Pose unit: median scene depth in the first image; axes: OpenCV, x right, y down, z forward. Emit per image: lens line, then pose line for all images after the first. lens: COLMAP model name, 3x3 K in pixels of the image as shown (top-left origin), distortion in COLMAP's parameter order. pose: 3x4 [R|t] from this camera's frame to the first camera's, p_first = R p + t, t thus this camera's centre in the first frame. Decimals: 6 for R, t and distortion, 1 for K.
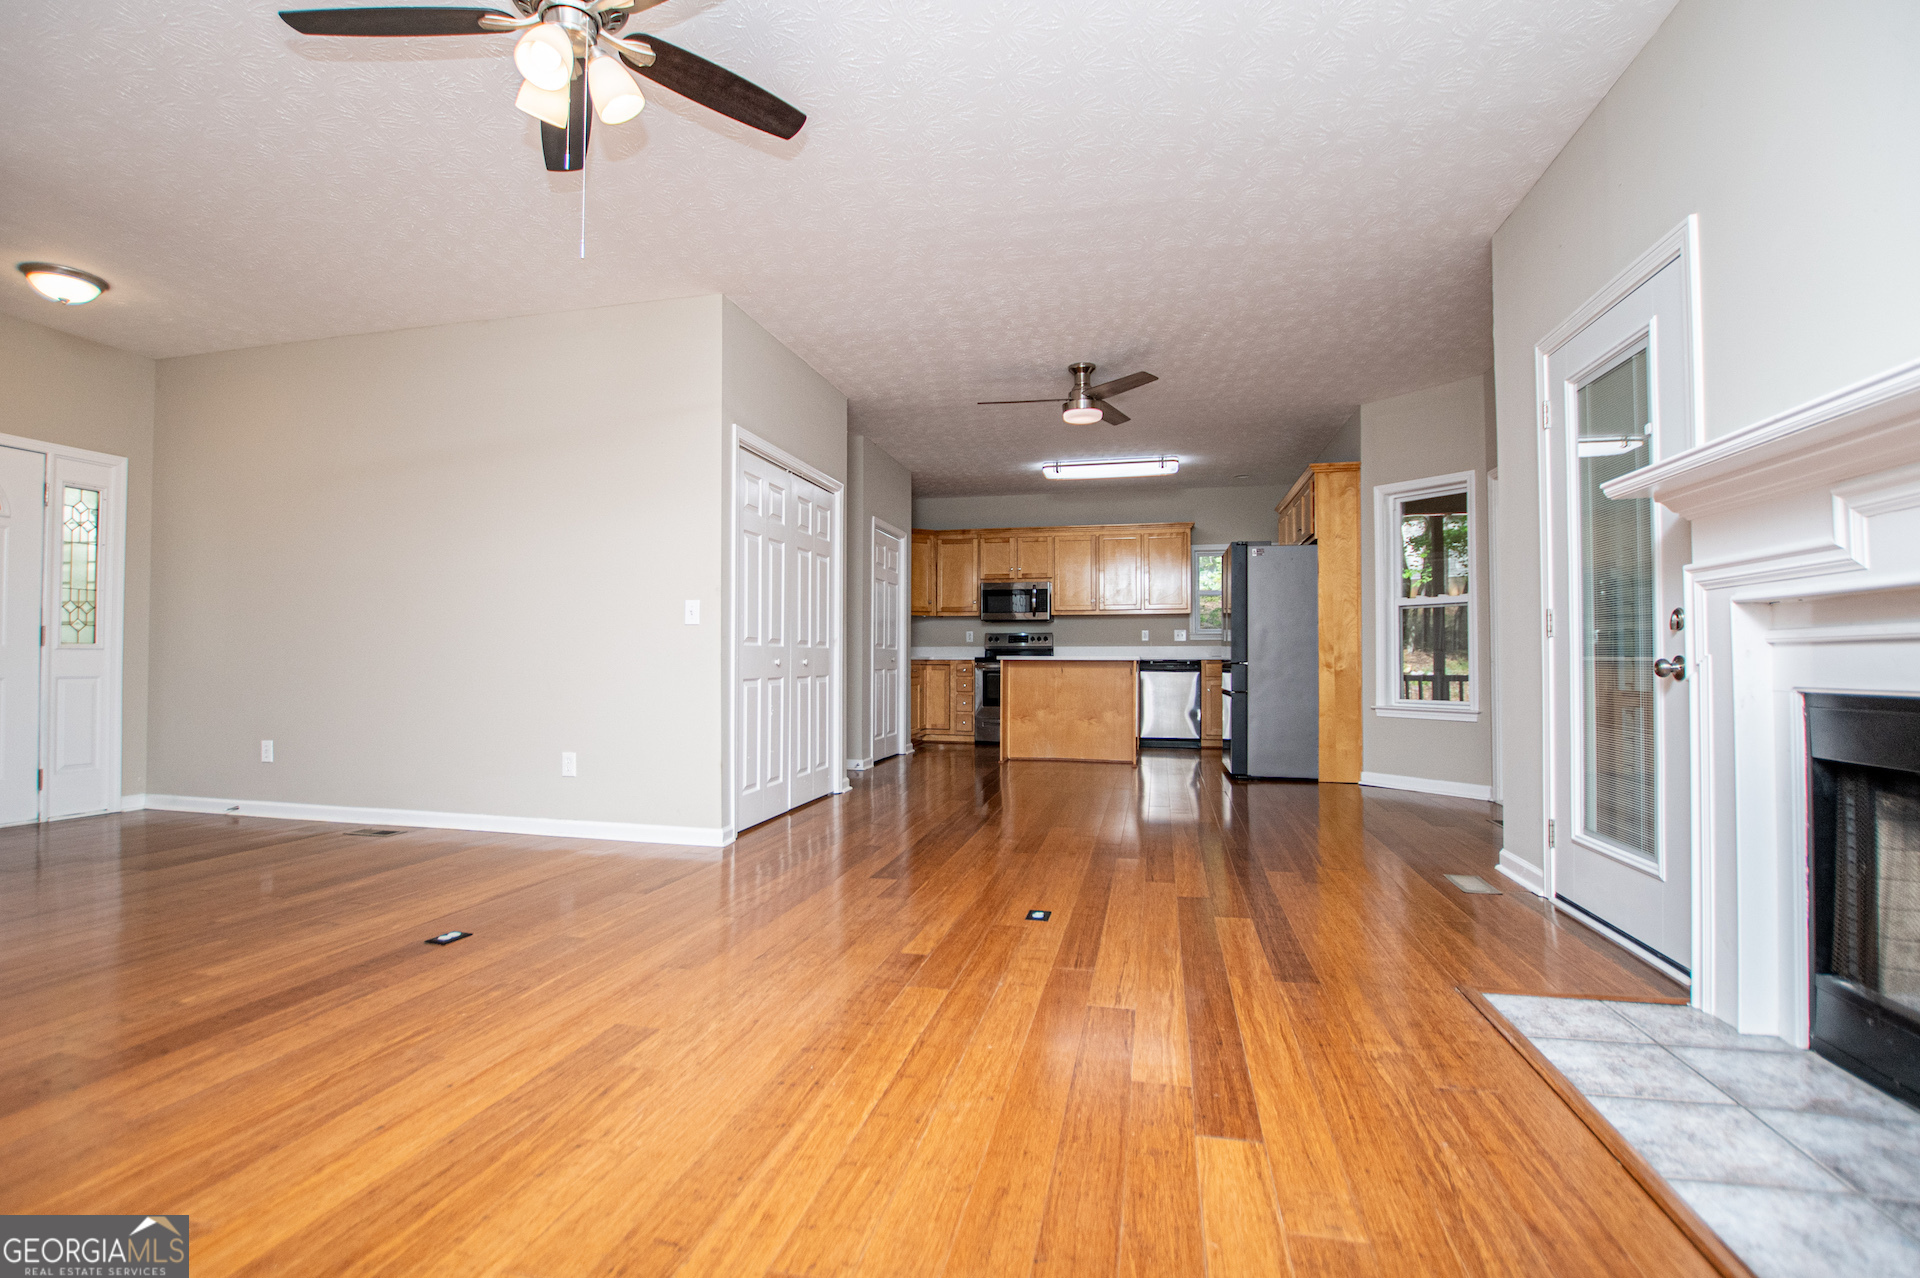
lens RADIAL K [[882.3, 0, 960.0], [0, 882.3, 639.0], [0, 0, 1]] dist [-0.026543, 0.001404]
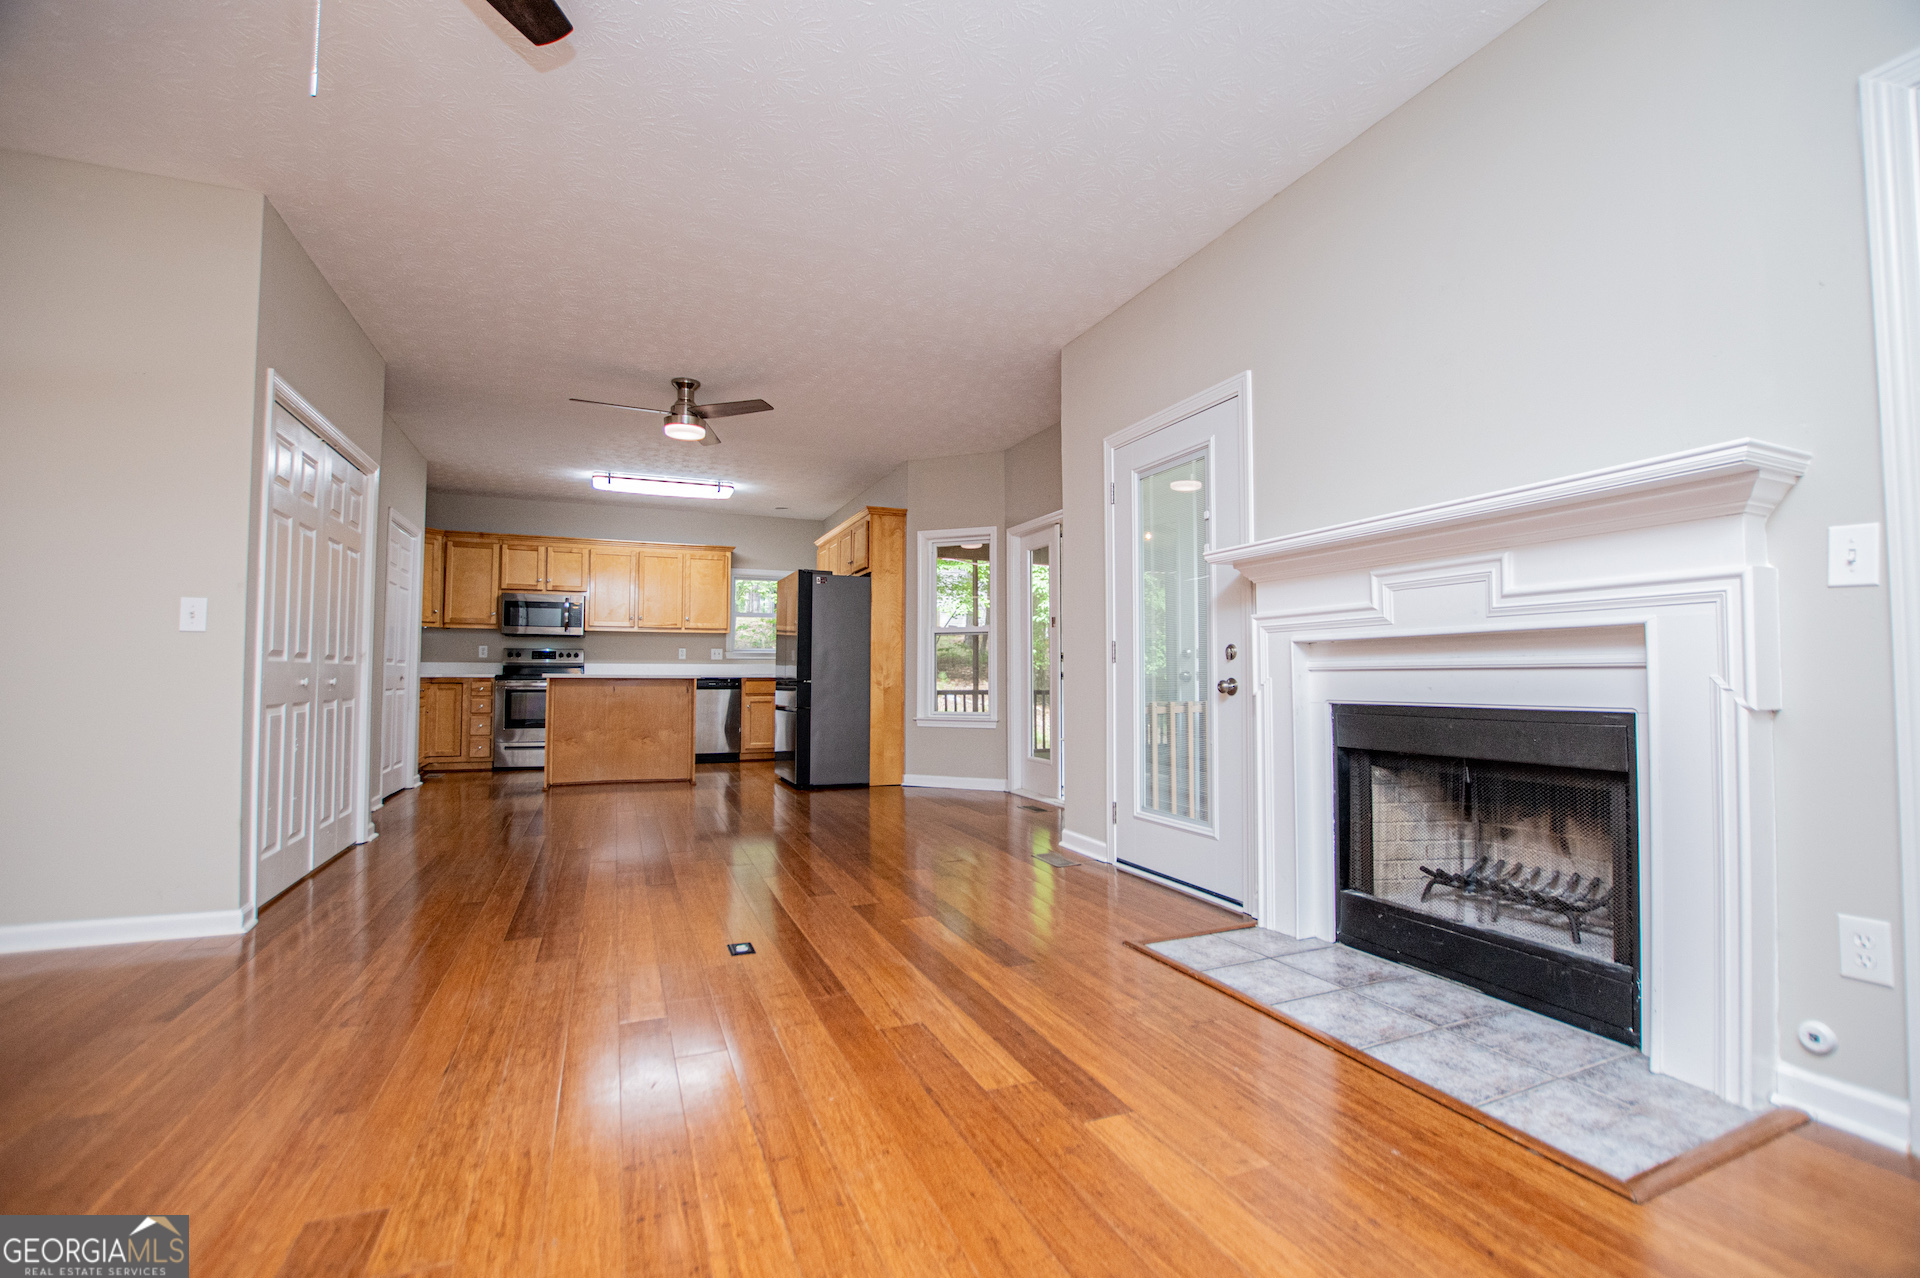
lens RADIAL K [[821.9, 0, 960.0], [0, 821.9, 639.0], [0, 0, 1]] dist [-0.025644, 0.000449]
pose [[0.813696, 0.026301, 0.580695, -0.175344], [-0.013928, 0.999571, -0.025757, -0.001978], [-0.581123, 0.012870, 0.813714, 0.098051]]
